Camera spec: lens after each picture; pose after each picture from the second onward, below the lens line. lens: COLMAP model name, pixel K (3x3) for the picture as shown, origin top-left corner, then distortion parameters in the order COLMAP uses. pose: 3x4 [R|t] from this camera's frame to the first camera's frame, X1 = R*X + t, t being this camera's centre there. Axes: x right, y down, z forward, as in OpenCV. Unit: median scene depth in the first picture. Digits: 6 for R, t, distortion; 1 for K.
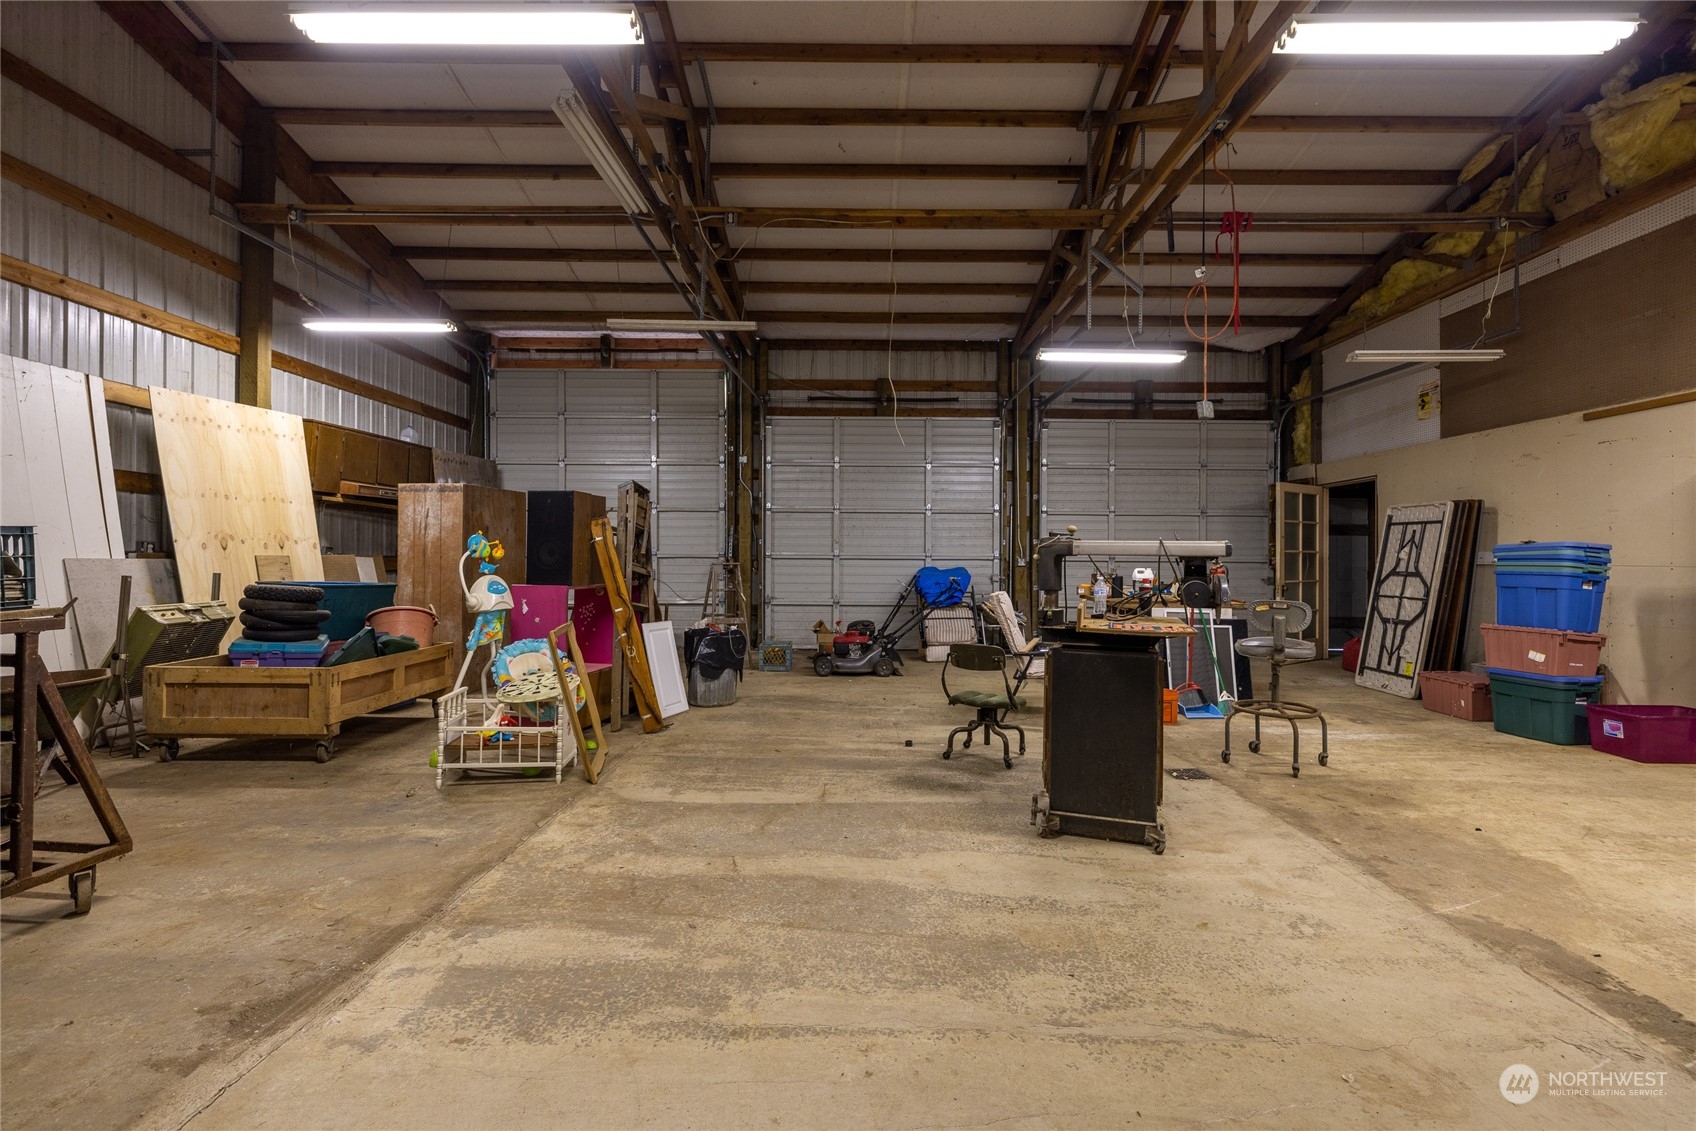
lens RADIAL K [[723.9, 0, 851.0], [0, 723.9, 561.9], [0, 0, 1]] dist [0.003998, -0.000416]
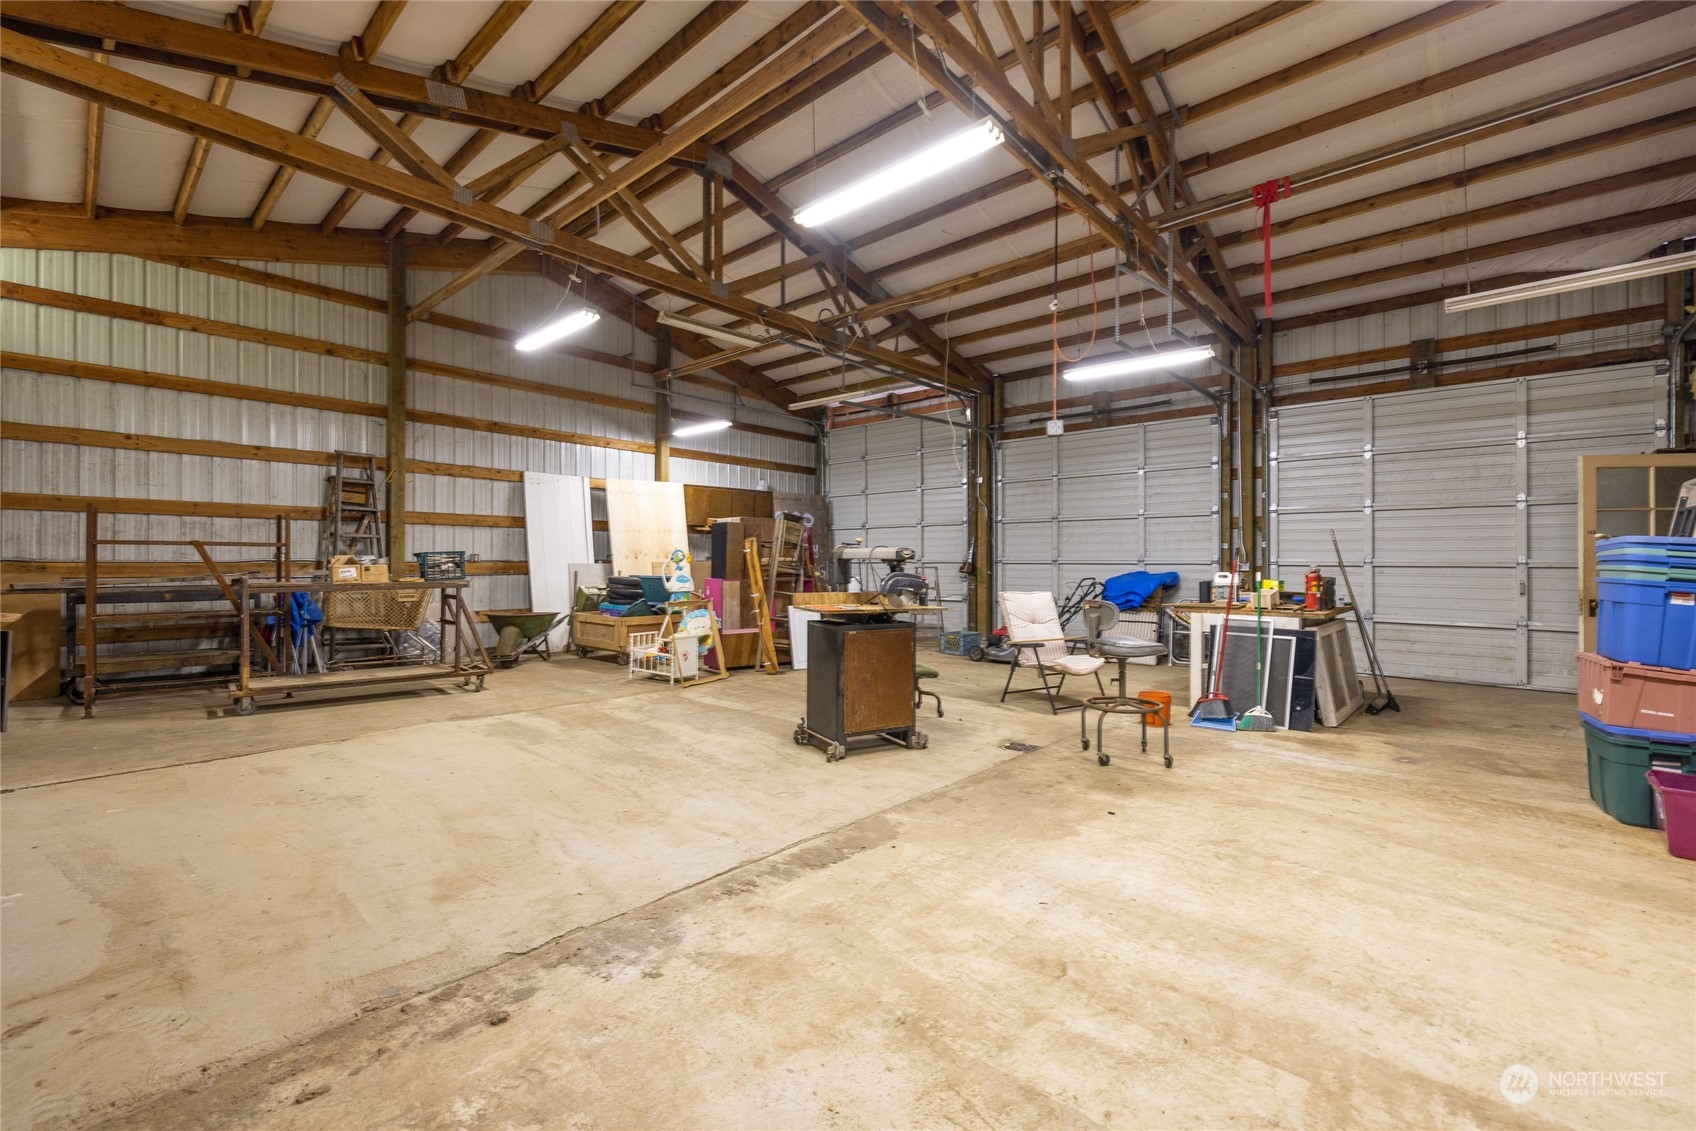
lens RADIAL K [[723.9, 0, 844.0], [0, 723.9, 559.4], [0, 0, 1]] dist [0.003998, -0.000416]
pose [[0.733368, -0.005470, -0.679810, 0.771299], [-0.006111, 0.999874, -0.014637, 0.010021], [0.679804, 0.014888, 0.733242, -0.025864]]
